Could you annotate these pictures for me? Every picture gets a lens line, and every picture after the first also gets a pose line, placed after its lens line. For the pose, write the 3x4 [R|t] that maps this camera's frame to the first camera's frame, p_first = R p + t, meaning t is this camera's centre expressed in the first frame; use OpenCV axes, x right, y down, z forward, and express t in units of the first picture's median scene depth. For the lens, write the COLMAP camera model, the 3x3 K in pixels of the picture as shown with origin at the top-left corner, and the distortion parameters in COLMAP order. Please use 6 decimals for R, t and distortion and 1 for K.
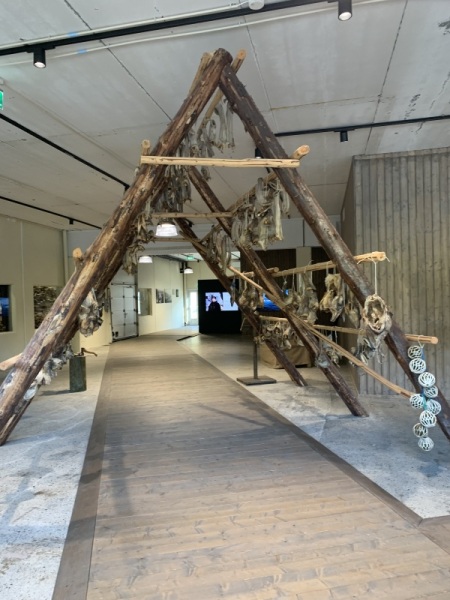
lens RADIAL K [[454.1, 0, 223.8], [0, 454.1, 300.8], [0, 0, 1]] dist [-0.004693, -0.000205]
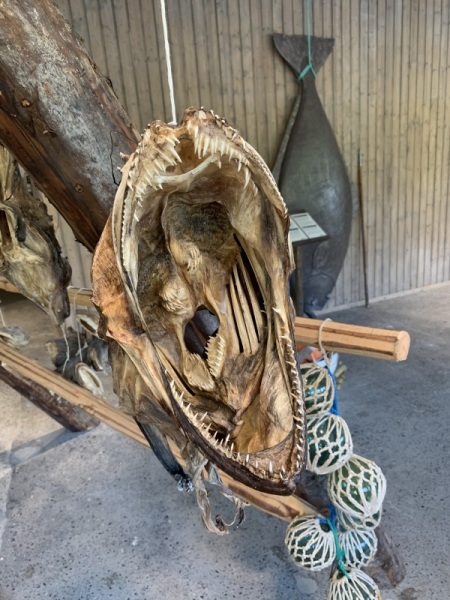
lens RADIAL K [[454.1, 0, 223.8], [0, 454.1, 301.1], [0, 0, 1]] dist [-0.004693, -0.000205]
pose [[0.787575, -0.199426, 0.583057, 0.183213], [0.062782, 0.967229, 0.246022, 0.001109], [-0.613013, -0.157156, 0.774285, 0.620286]]
